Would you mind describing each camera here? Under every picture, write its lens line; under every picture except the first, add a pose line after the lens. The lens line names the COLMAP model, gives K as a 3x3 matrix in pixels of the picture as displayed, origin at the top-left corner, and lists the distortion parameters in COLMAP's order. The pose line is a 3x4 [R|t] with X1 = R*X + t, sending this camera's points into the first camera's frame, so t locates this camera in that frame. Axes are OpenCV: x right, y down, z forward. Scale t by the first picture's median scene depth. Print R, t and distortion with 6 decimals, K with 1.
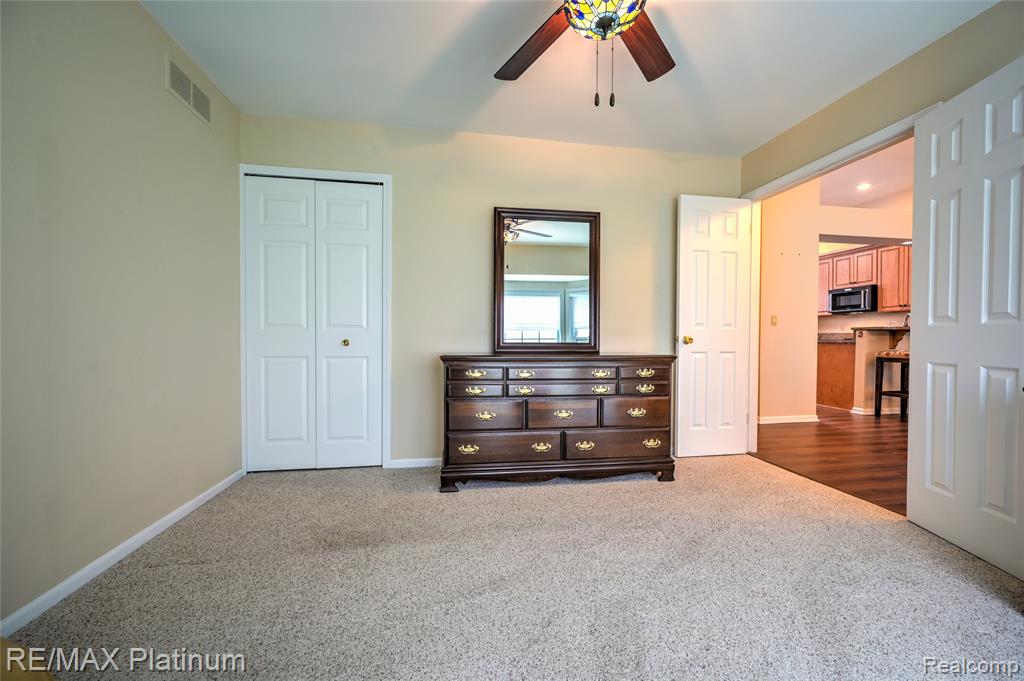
lens RADIAL K [[405.6, 0, 514.9], [0, 405.6, 344.4], [0, 0, 1]] dist [-0.000801, -0.000033]
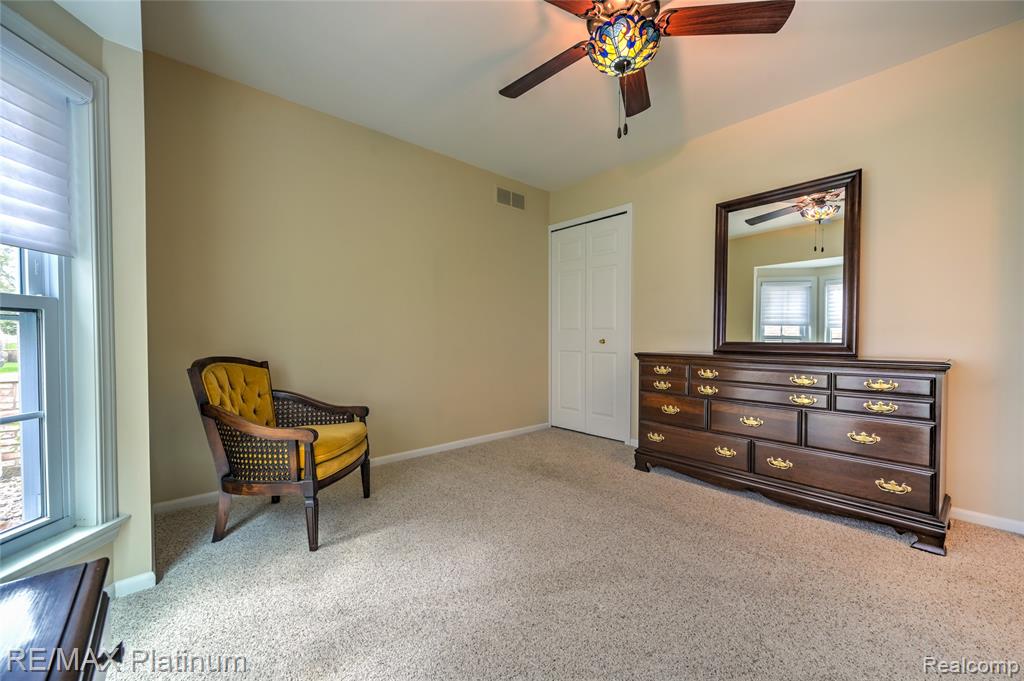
lens RADIAL K [[405.6, 0, 514.9], [0, 405.6, 344.4], [0, 0, 1]] dist [-0.000801, -0.000033]
pose [[0.527962, 0.009444, -0.849215, 0.579498], [-0.009444, 0.999942, 0.005249, 0.000529], [0.849215, 0.005248, 0.528021, 0.073172]]
